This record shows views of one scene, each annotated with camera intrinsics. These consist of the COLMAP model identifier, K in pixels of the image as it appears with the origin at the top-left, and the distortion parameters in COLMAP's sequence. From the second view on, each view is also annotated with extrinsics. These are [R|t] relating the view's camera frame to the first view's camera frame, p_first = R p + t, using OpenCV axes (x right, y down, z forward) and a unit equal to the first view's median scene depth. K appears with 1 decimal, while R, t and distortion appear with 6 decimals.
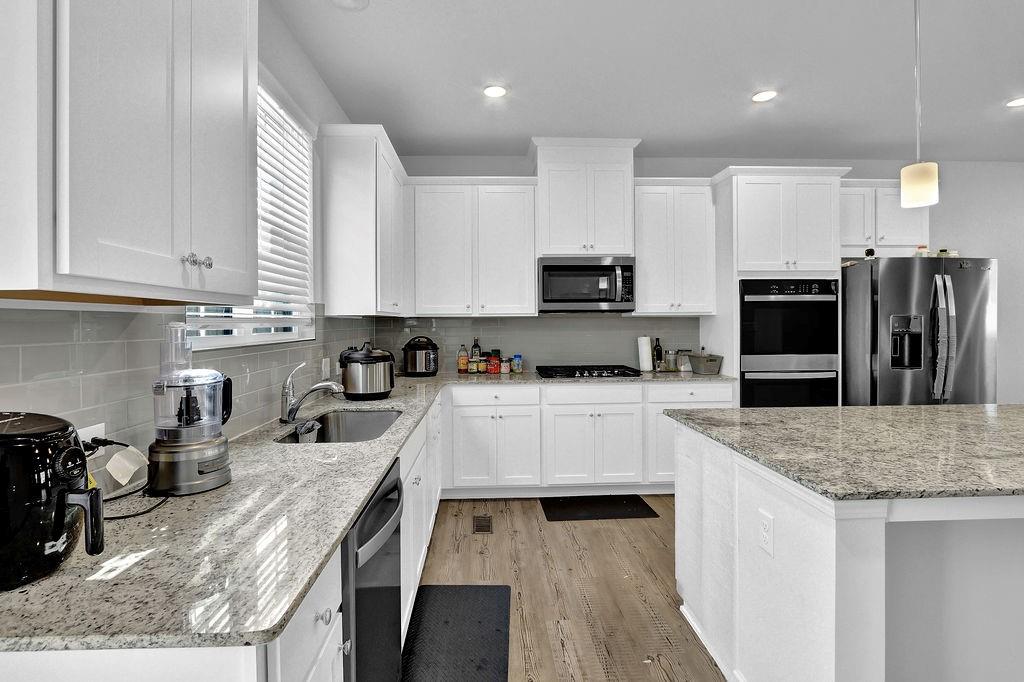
lens RADIAL K [[453.8, 0, 506.6], [0, 453.8, 325.2], [0, 0, 1]] dist [-0.018094, -0.000020]
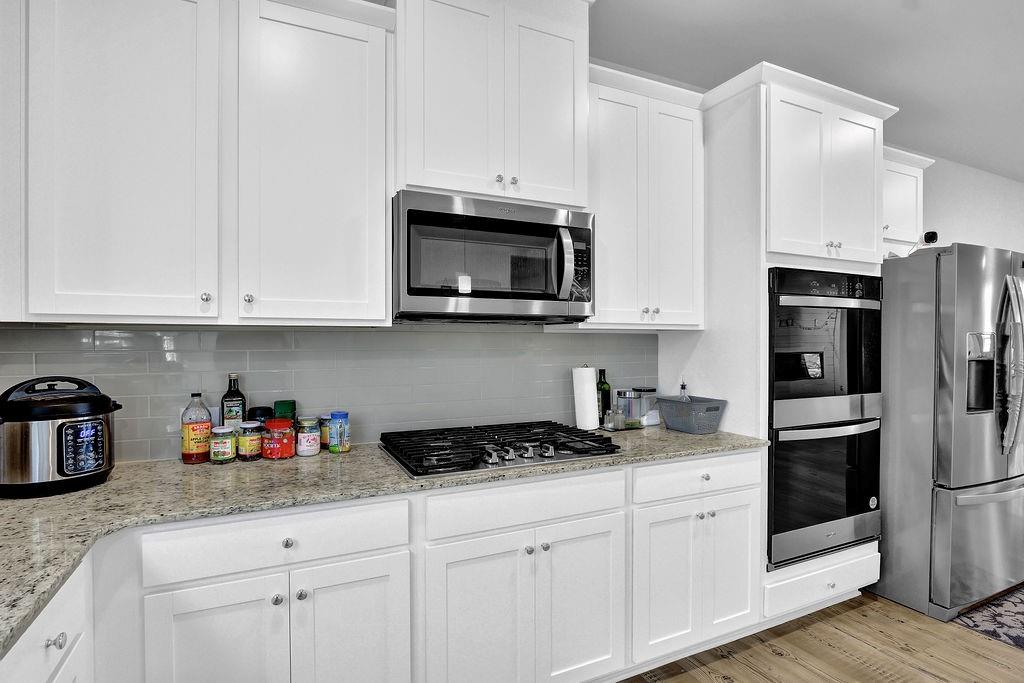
lens RADIAL K [[526.5, 0, 551.1], [0, 526.5, 346.1], [0, 0, 1]] dist [0.003430, 0.000381]
pose [[0.899454, 0.002923, 0.437006, -0.017840], [-0.003473, 0.999994, 0.000460, -0.001410], [-0.437001, -0.001932, 0.899459, 0.496000]]
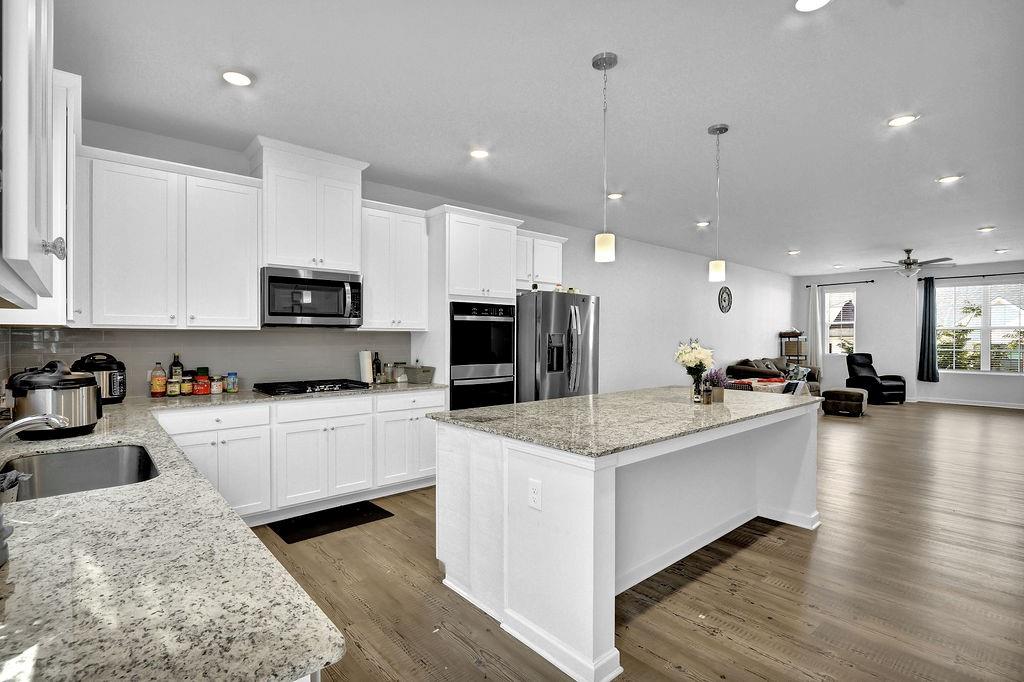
lens RADIAL K [[453.7, 0, 464.3], [0, 453.7, 343.2], [0, 0, 1]] dist [-0.017313, 0.000156]
pose [[0.821984, 0.000609, 0.569511, -0.121592], [-0.004319, 0.999977, 0.005165, 0.000792], [-0.569495, -0.006705, 0.821968, 0.003707]]
